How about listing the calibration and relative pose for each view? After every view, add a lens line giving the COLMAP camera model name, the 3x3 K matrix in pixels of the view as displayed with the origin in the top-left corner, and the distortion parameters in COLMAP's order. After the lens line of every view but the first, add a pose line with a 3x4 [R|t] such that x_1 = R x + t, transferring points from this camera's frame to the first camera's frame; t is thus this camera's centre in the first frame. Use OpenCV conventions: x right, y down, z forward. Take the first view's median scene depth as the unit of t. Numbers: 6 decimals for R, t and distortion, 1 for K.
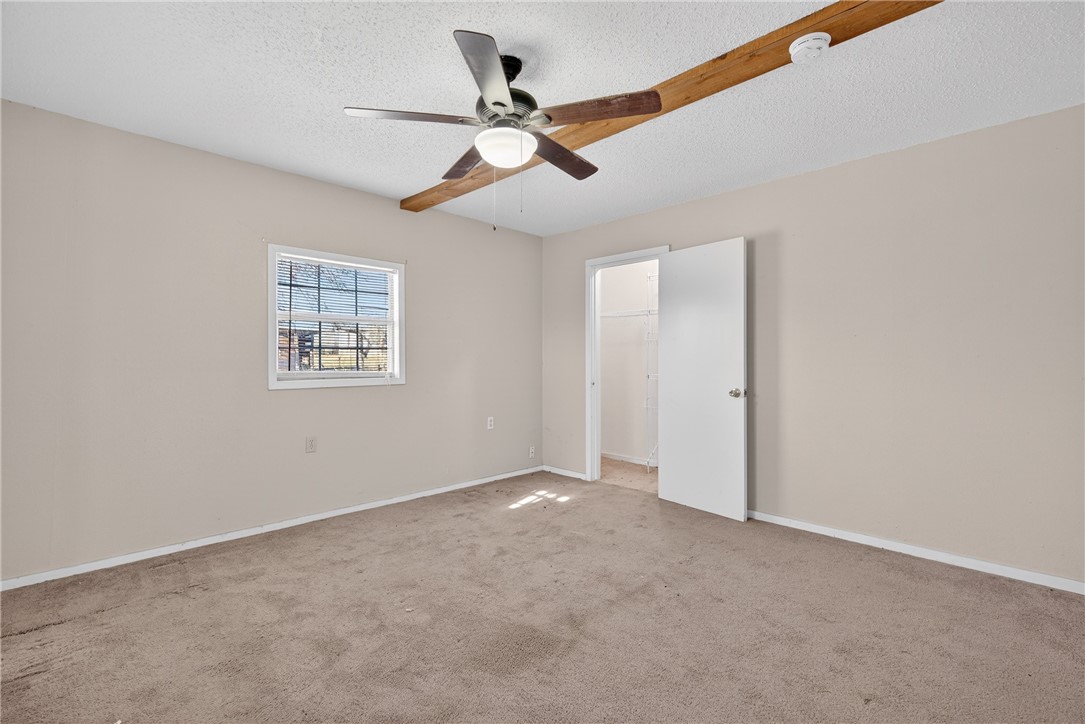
lens RADIAL K [[495.9, 0, 543.5], [0, 495.9, 338.0], [0, 0, 1]] dist [0.000319, -0.000721]
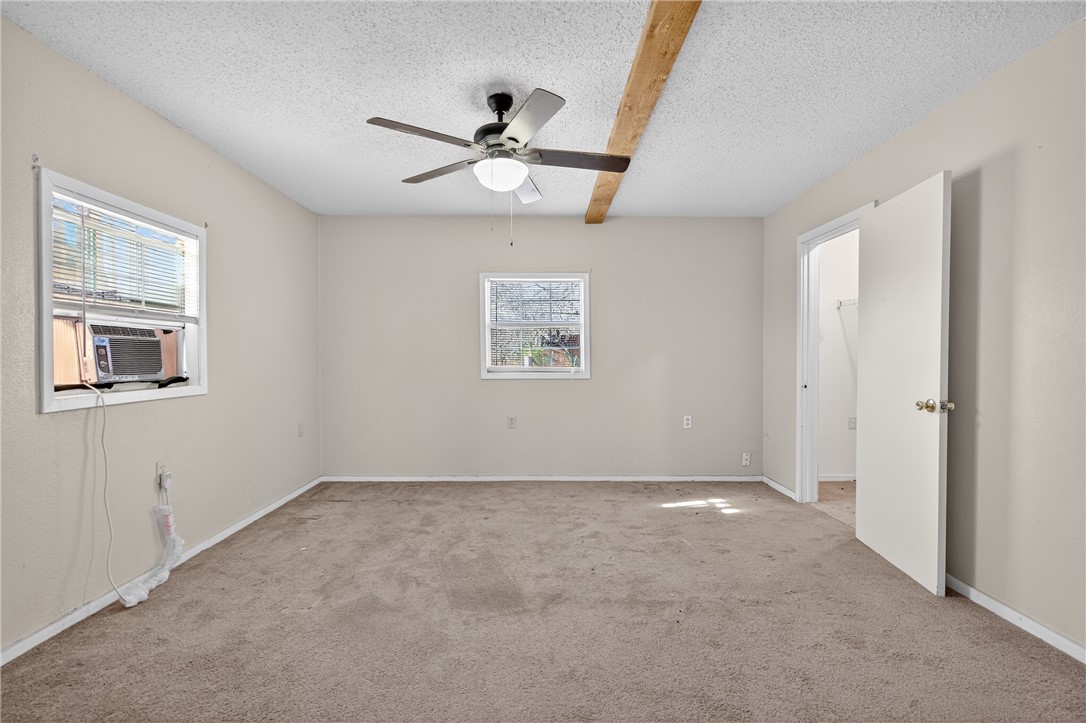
lens RADIAL K [[494.5, 0, 552.0], [0, 494.5, 356.0], [0, 0, 1]] dist [-0.000514, -0.000771]
pose [[0.707235, -0.001674, -0.706976, 0.519040], [0.029393, 0.999202, 0.027038, 0.009790], [0.706367, -0.039902, 0.706720, 0.166830]]
